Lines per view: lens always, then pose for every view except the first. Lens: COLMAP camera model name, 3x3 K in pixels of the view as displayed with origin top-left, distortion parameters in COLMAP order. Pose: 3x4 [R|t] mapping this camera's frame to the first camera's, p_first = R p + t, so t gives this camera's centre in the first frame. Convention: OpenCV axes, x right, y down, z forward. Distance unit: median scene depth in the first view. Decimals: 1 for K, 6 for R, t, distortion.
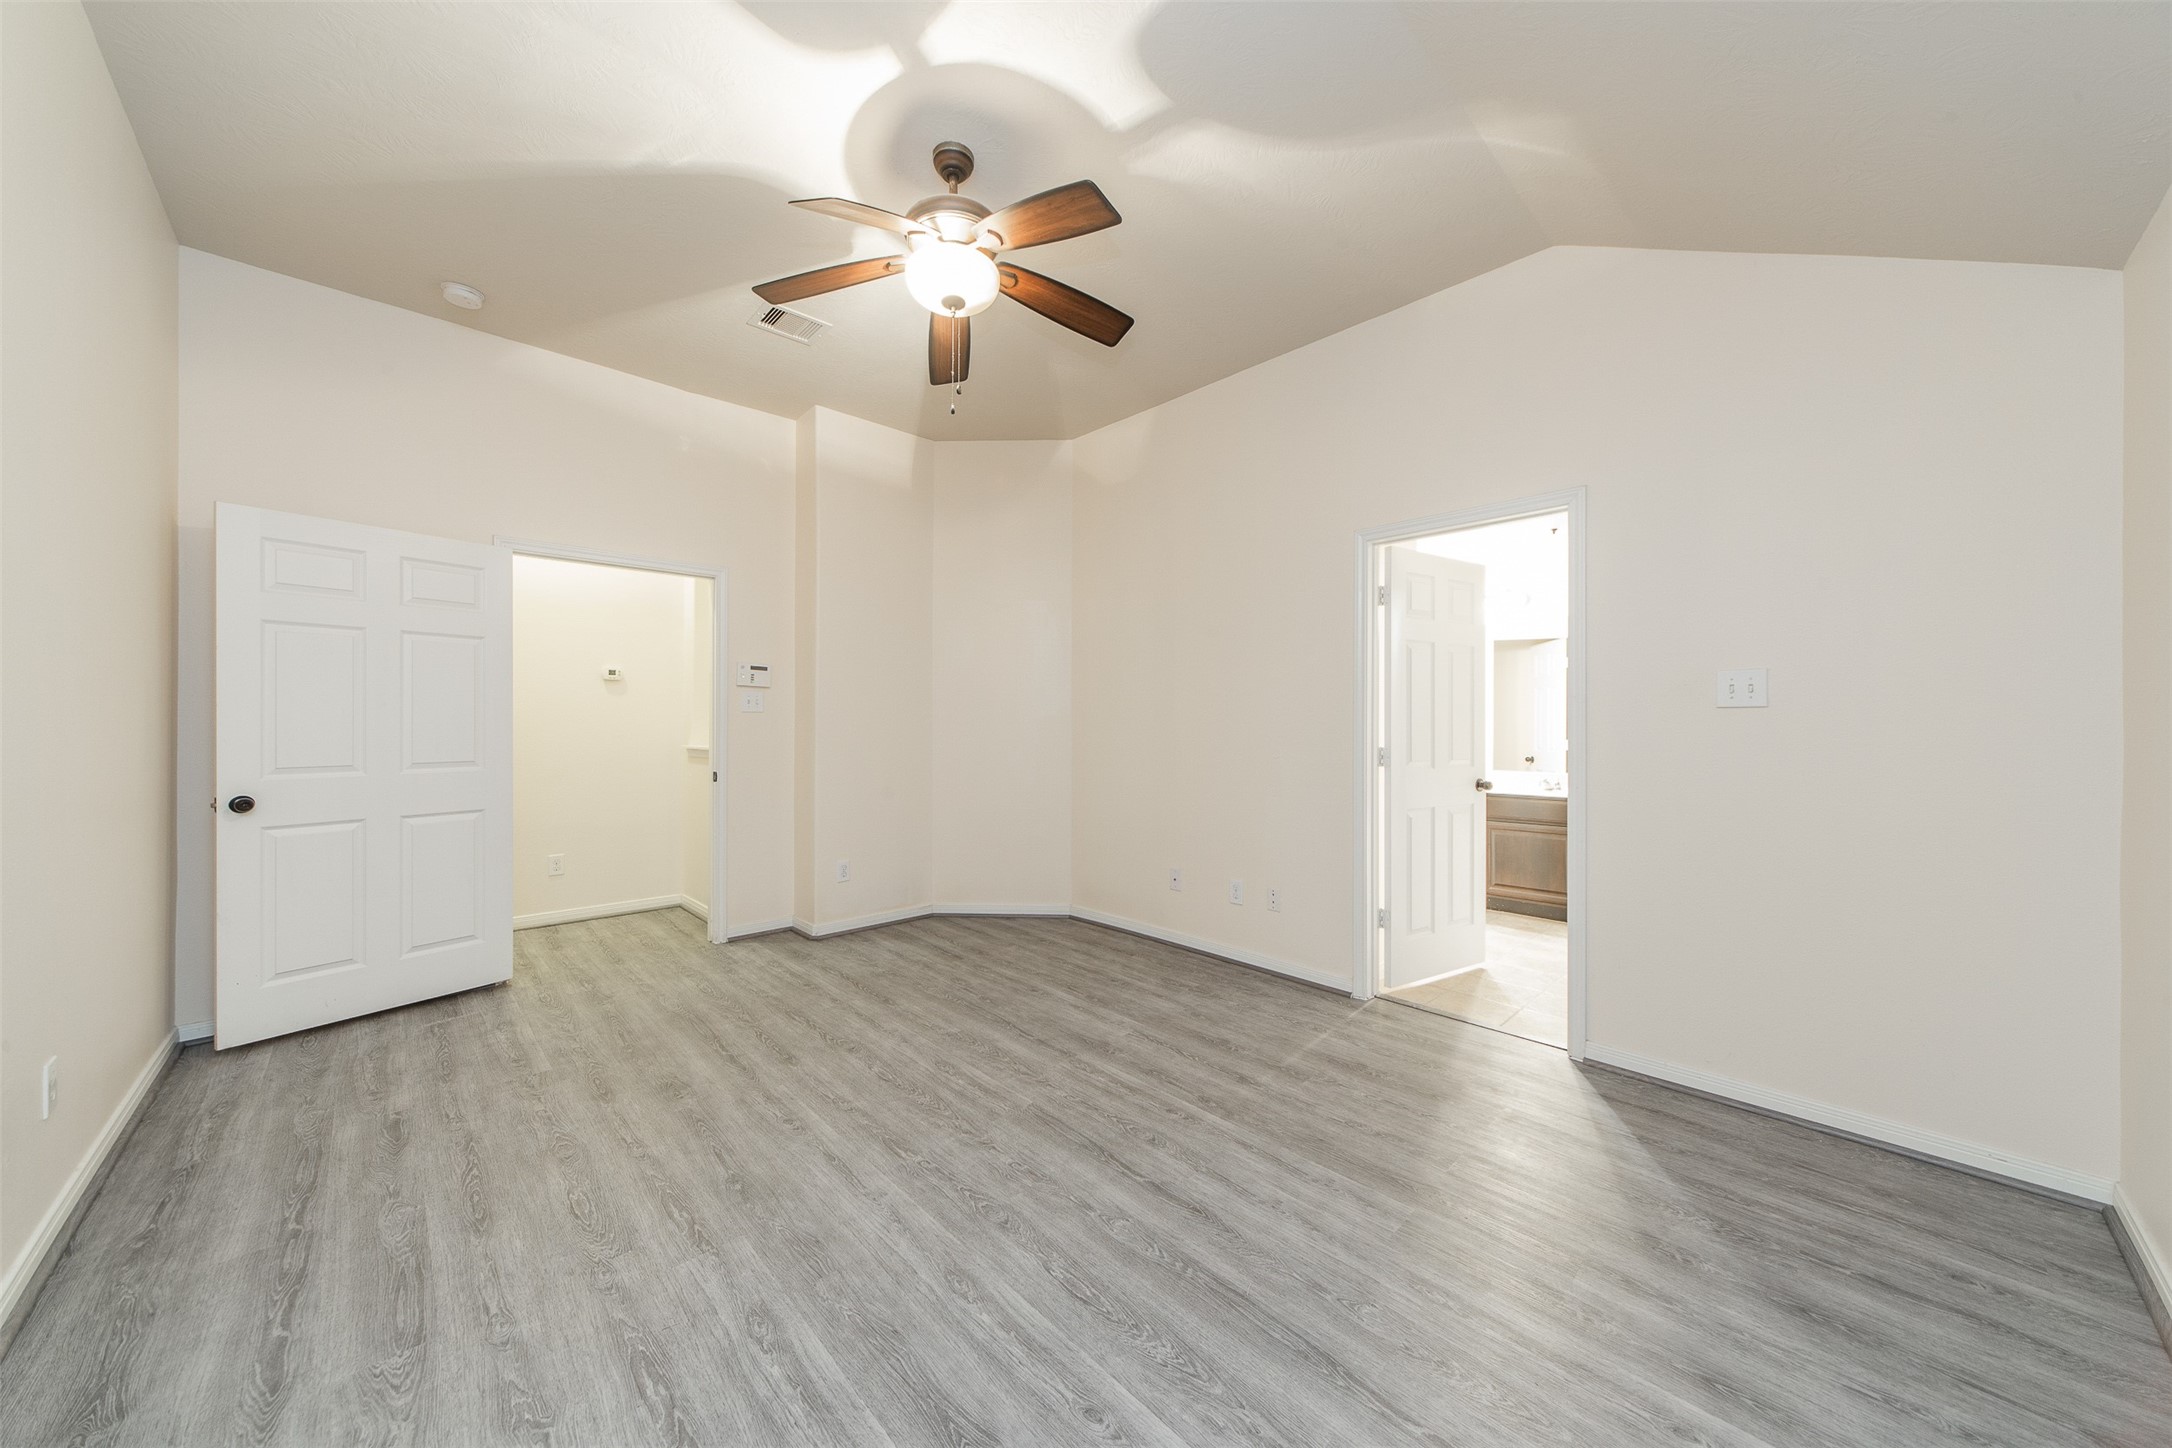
lens RADIAL K [[743.5, 0, 1092.9], [0, 743.5, 729.5], [0, 0, 1]] dist [0.001221, -0.000033]
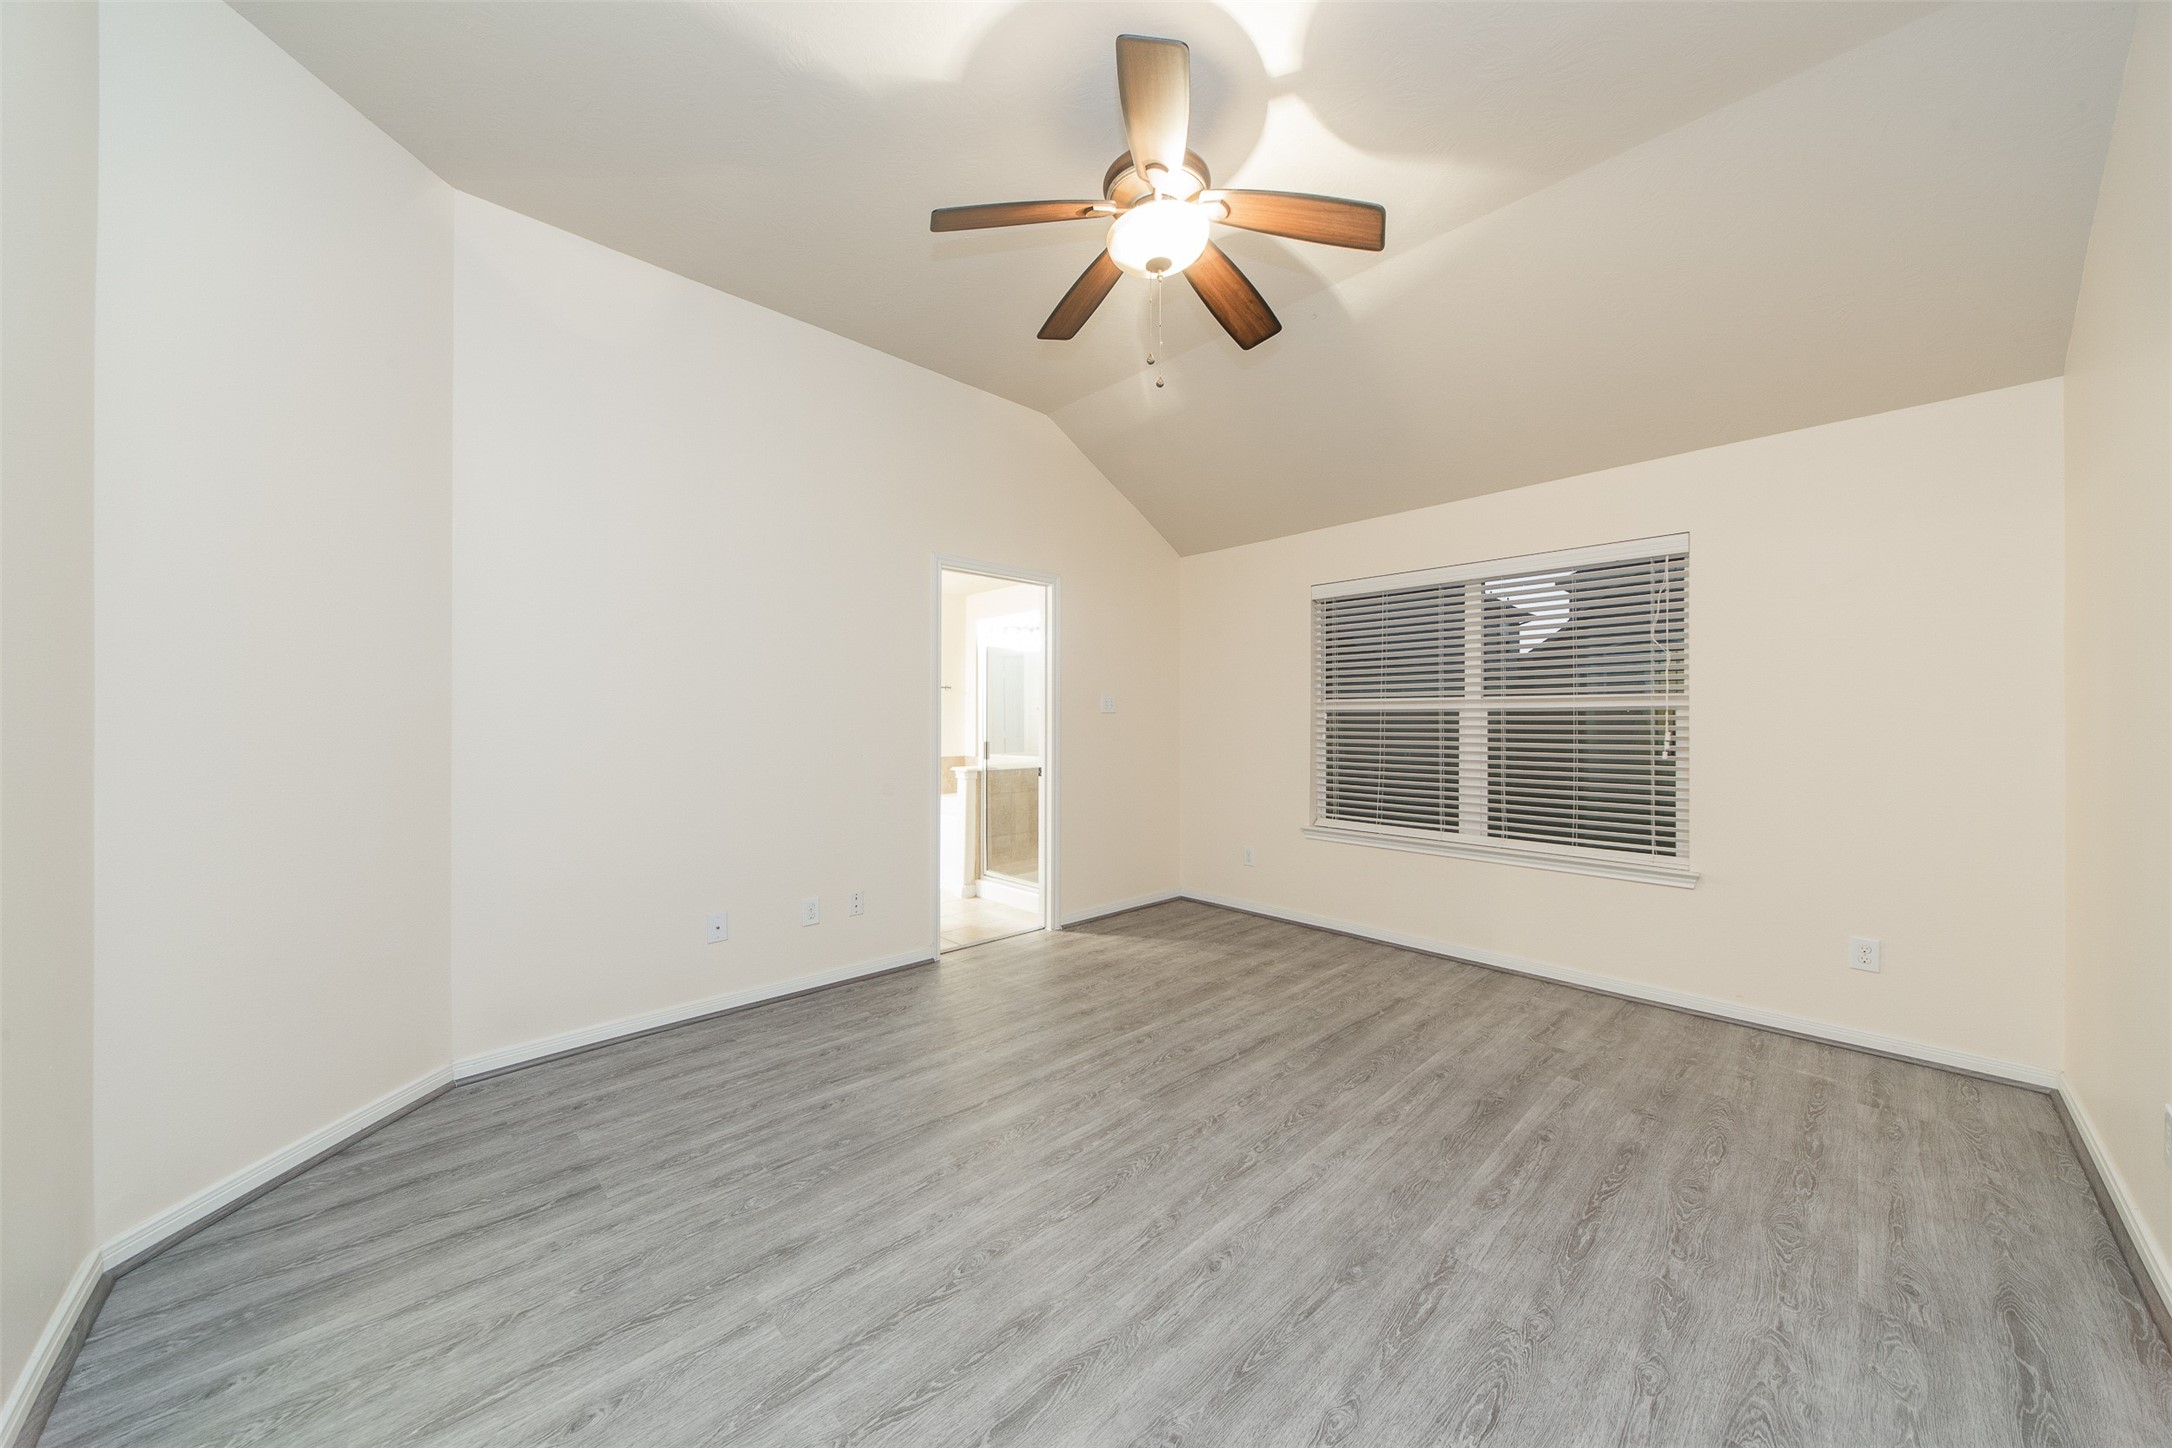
lens RADIAL K [[743.5, 0, 1079.8], [0, 743.5, 718.8], [0, 0, 1]] dist [0.001221, -0.000033]
pose [[0.007373, -0.001009, 0.999972, -1.008878], [0.005696, 0.999983, 0.000967, -0.011405], [-0.999957, 0.005689, 0.007378, 0.993569]]
